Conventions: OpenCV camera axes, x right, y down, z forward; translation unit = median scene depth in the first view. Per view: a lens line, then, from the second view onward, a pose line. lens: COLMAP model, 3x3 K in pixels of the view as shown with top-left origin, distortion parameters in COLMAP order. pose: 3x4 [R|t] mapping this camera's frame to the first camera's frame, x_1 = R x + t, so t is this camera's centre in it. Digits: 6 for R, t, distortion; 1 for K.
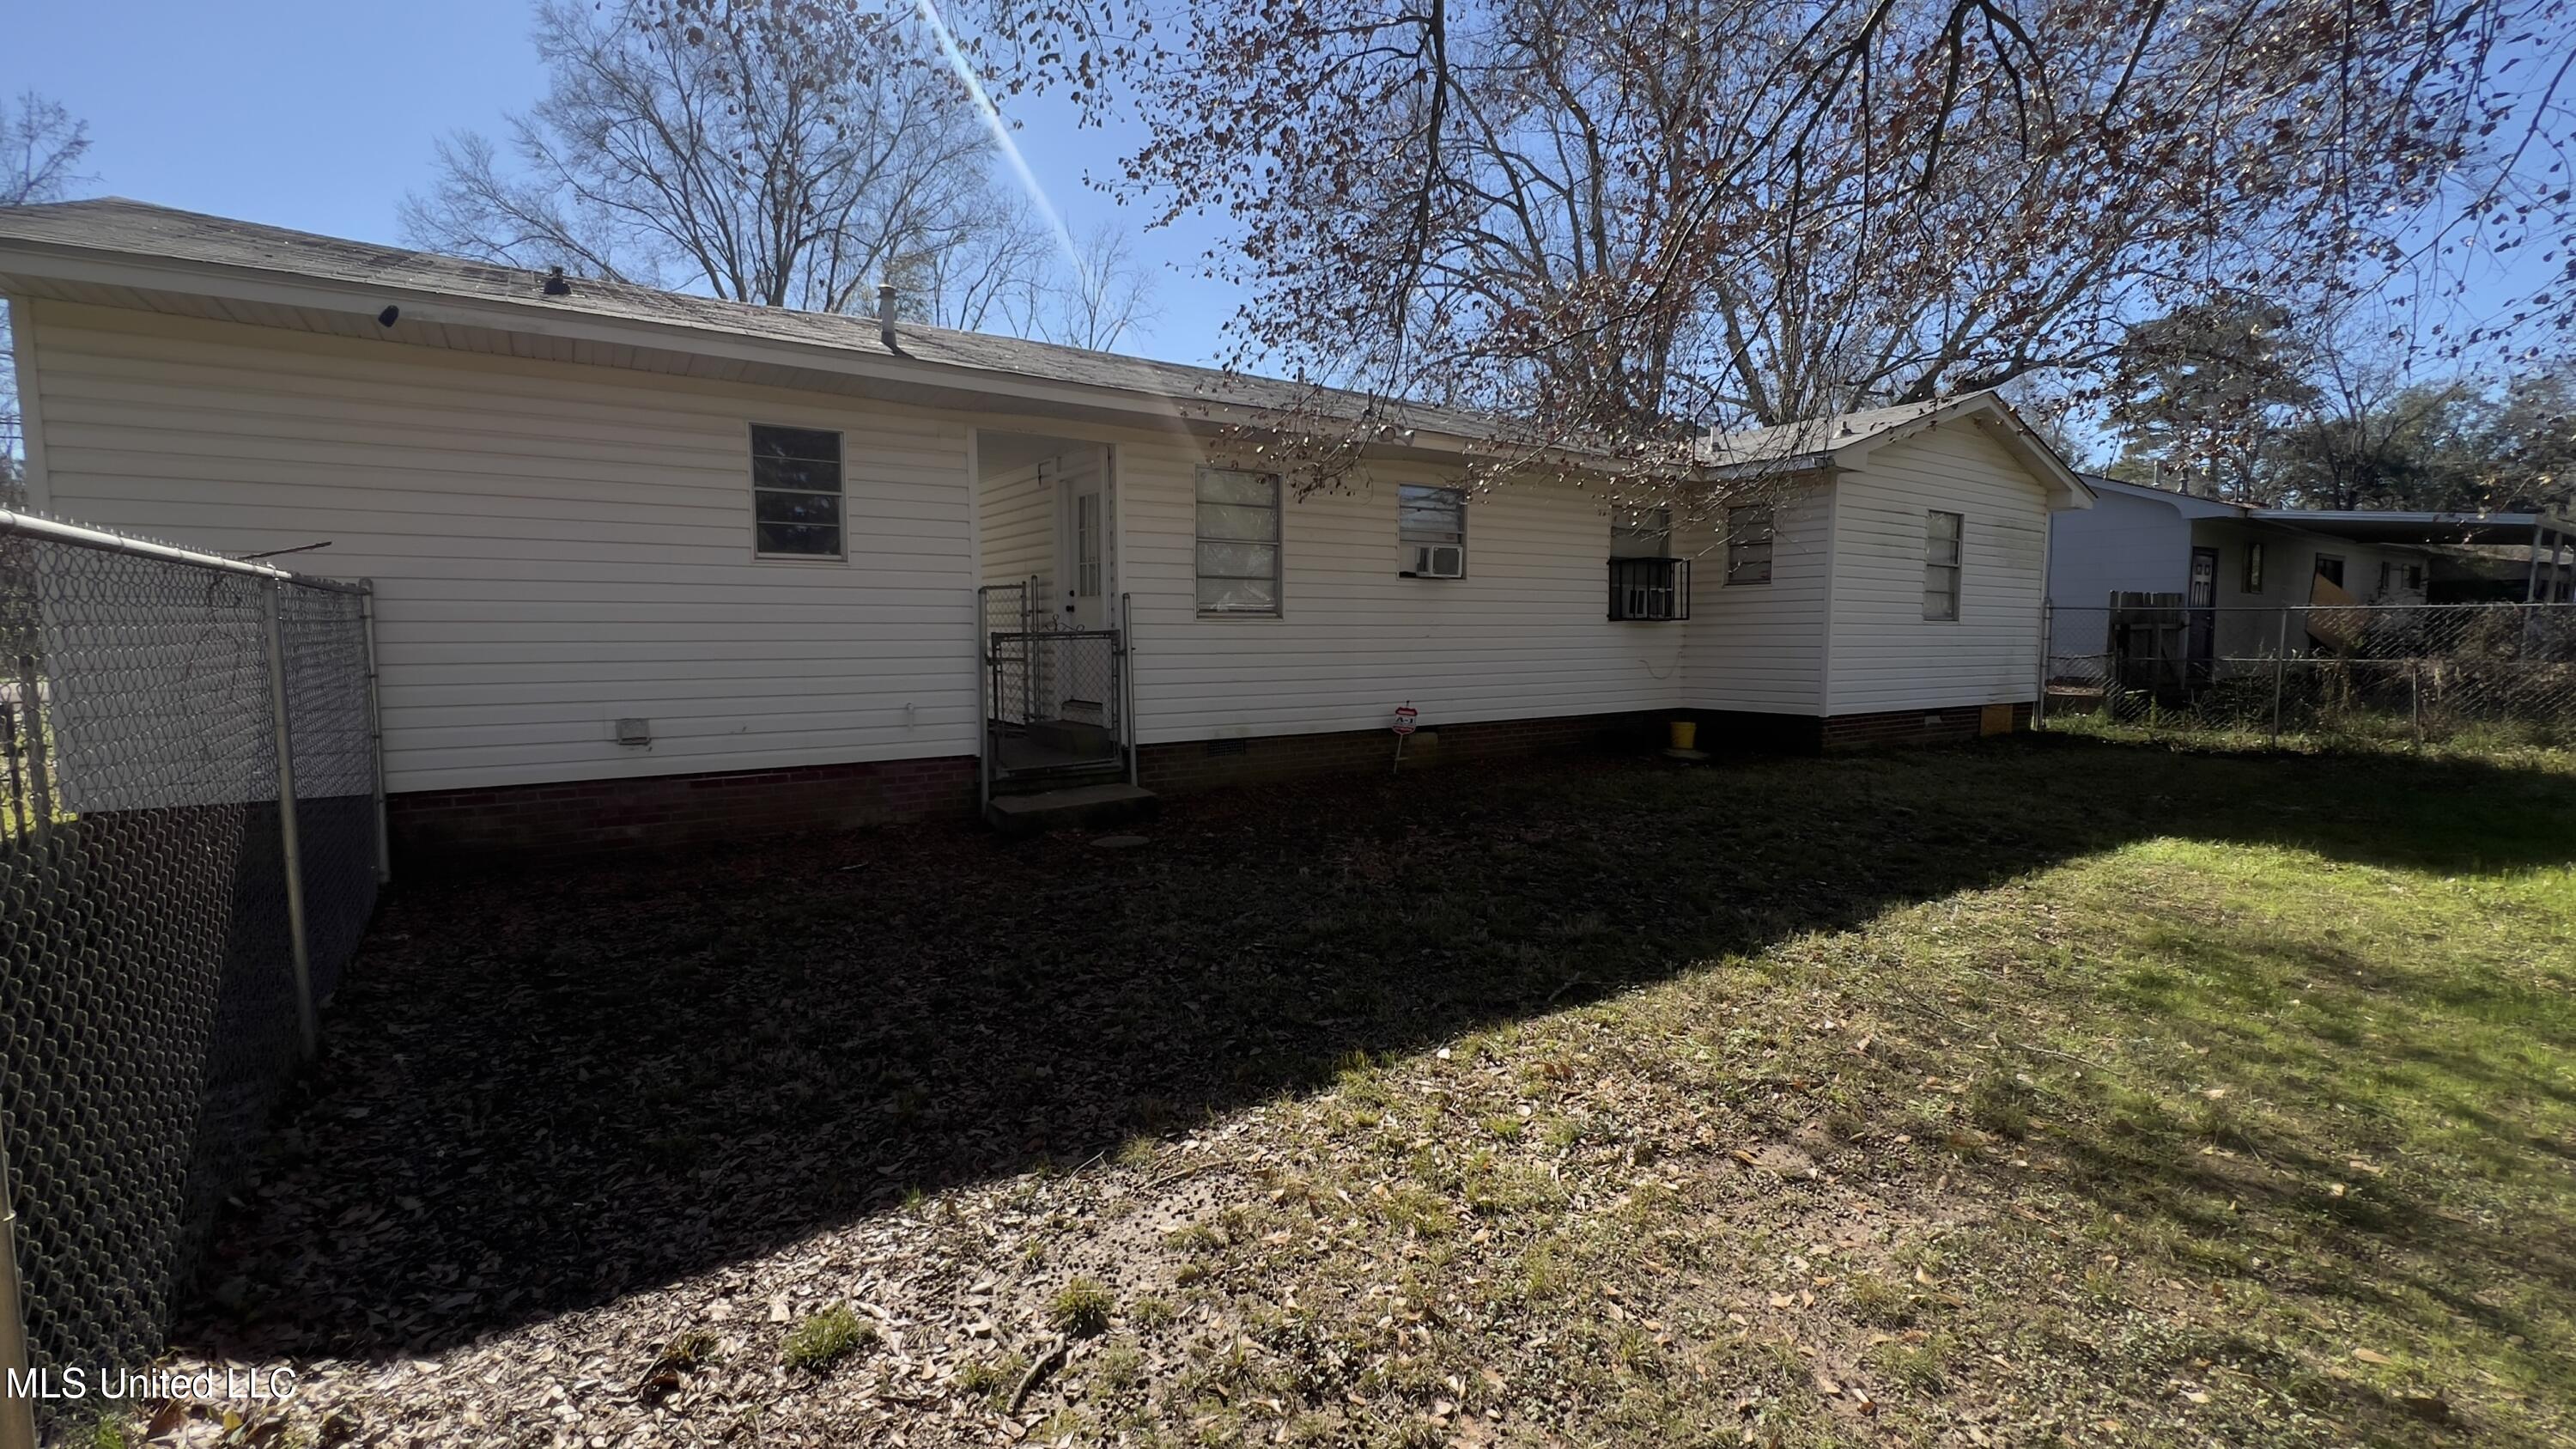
lens RADIAL K [[1042.2, 0, 1297.5], [0, 1042.2, 732.0], [0, 0, 1]] dist [0.003141, 0.000031]
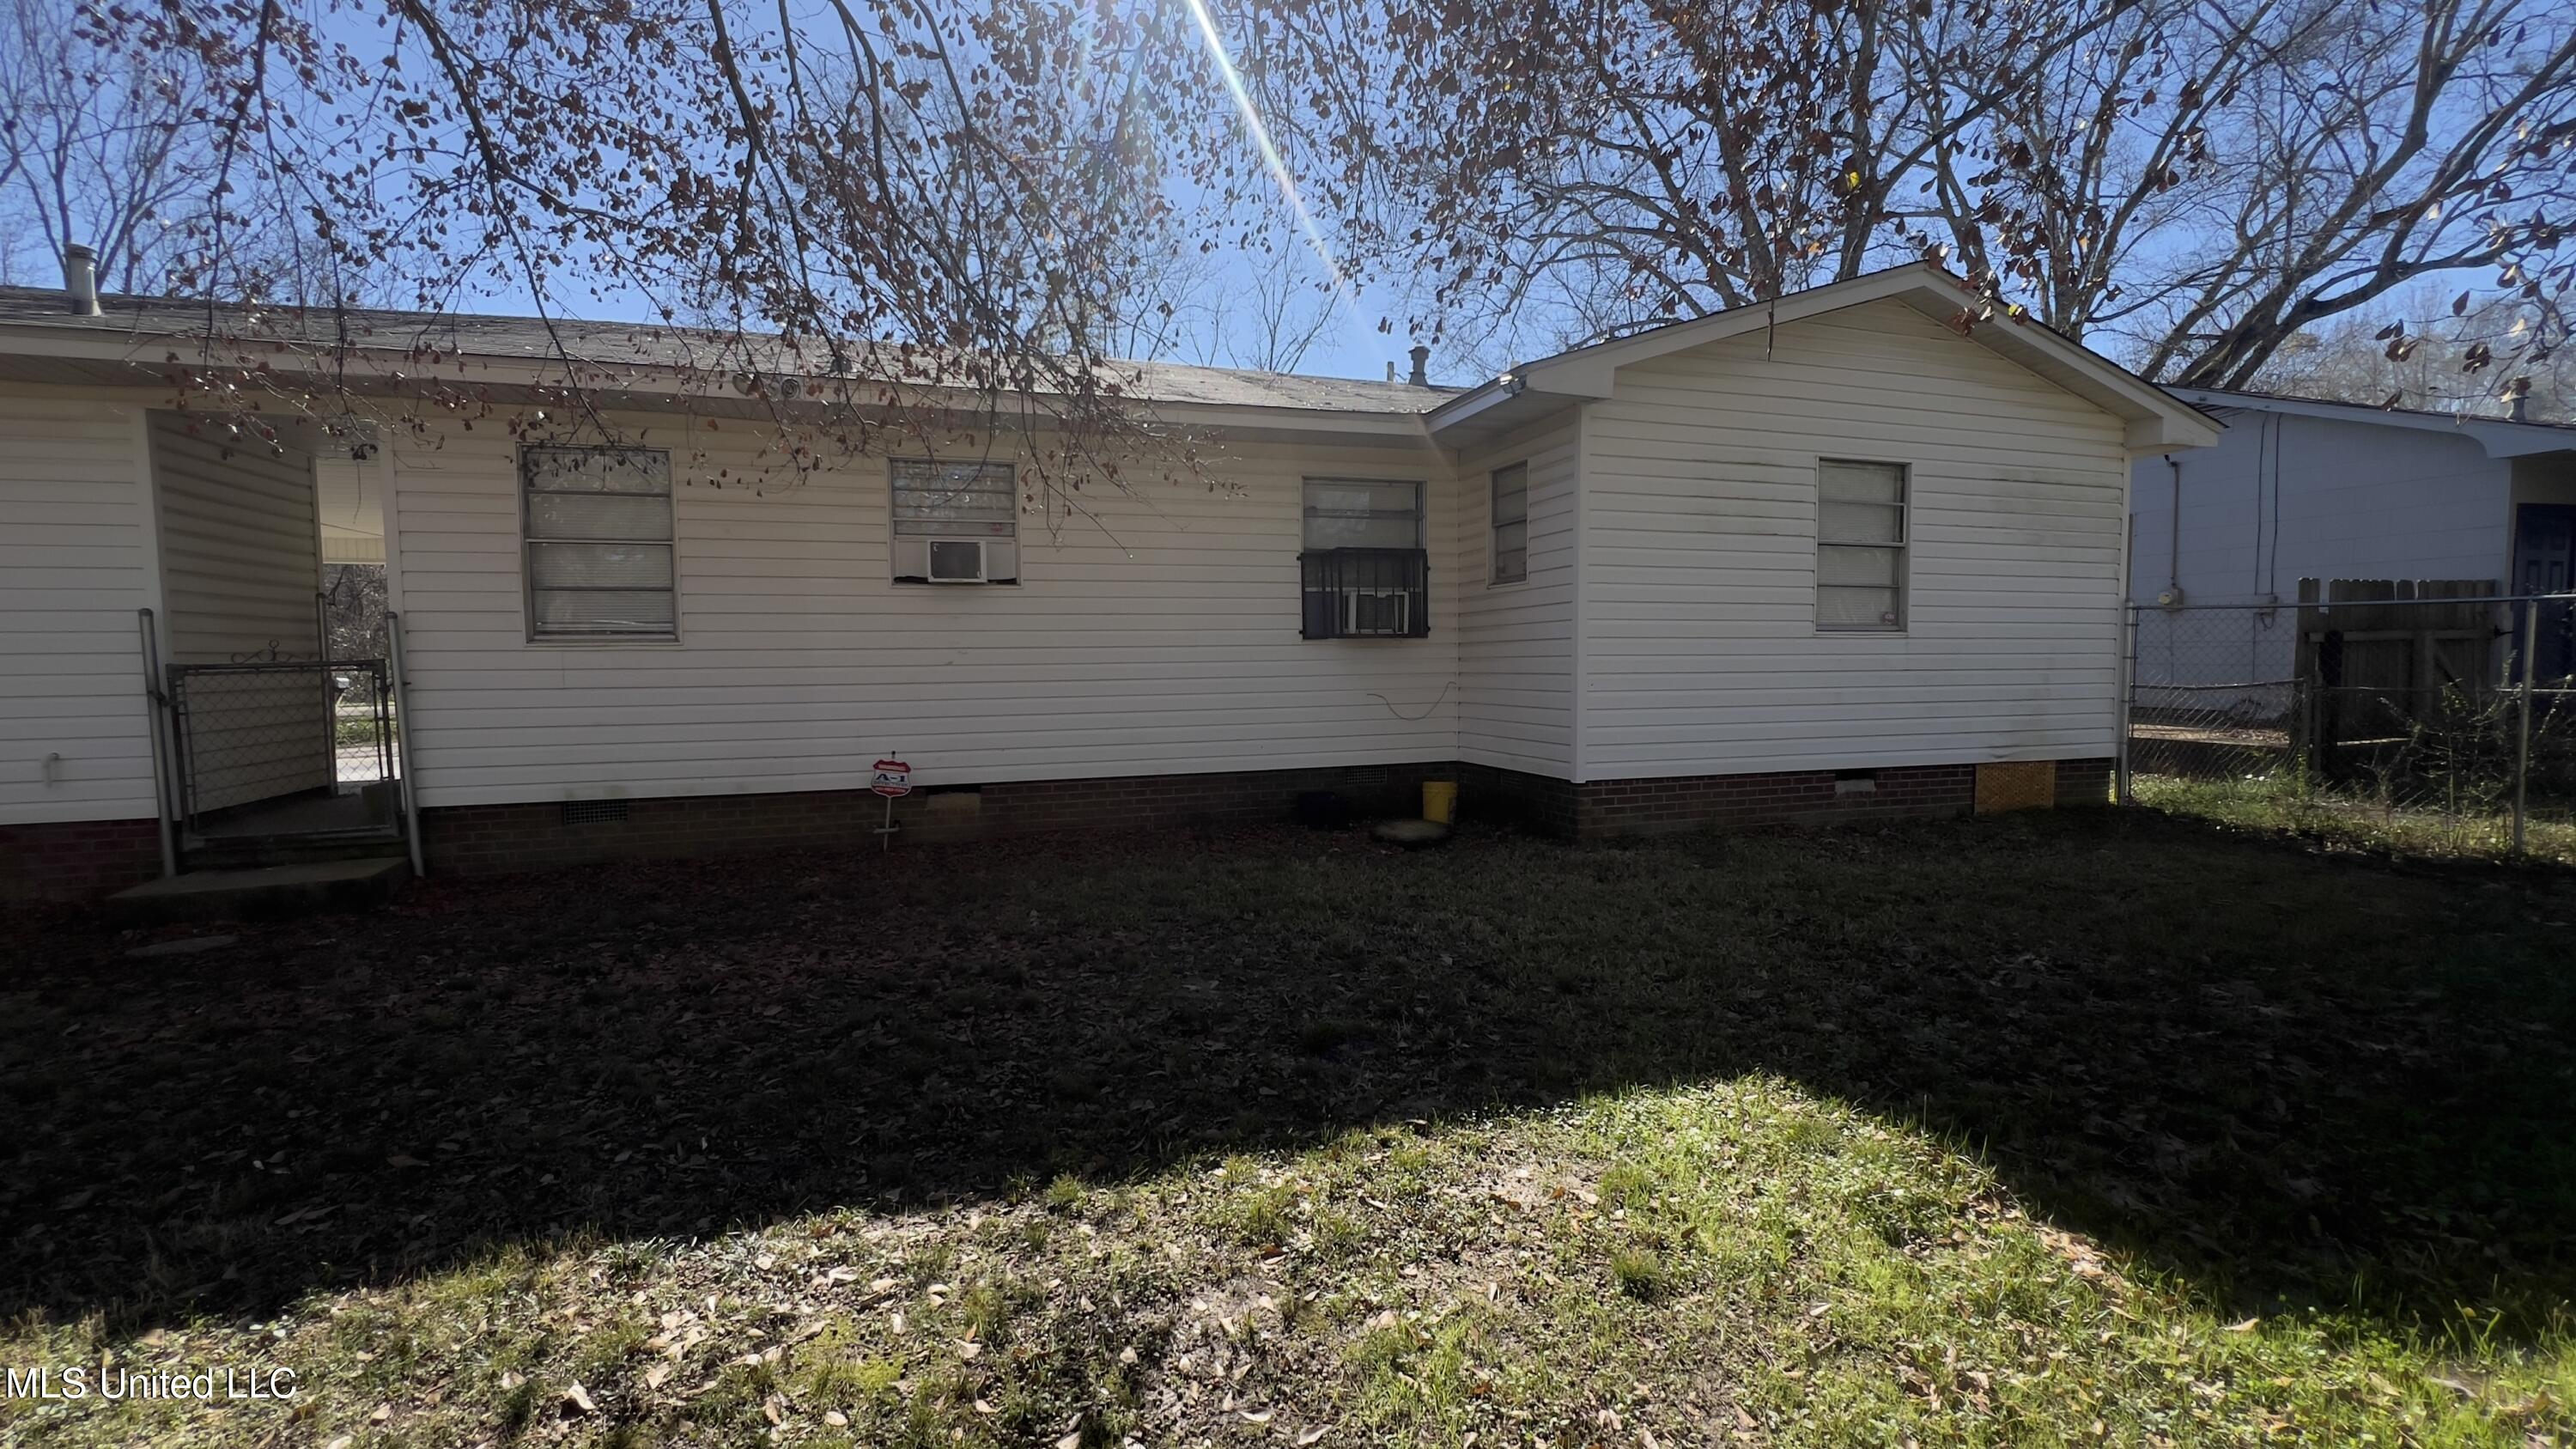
lens RADIAL K [[1042.2, 0, 1282.8], [0, 1042.2, 719.4], [0, 0, 1]] dist [0.003141, 0.000031]
pose [[0.960201, 0.008178, -0.279189, 0.486073], [-0.017388, 0.999383, -0.030527, -0.029309], [0.278767, 0.034167, 0.959751, 0.313371]]
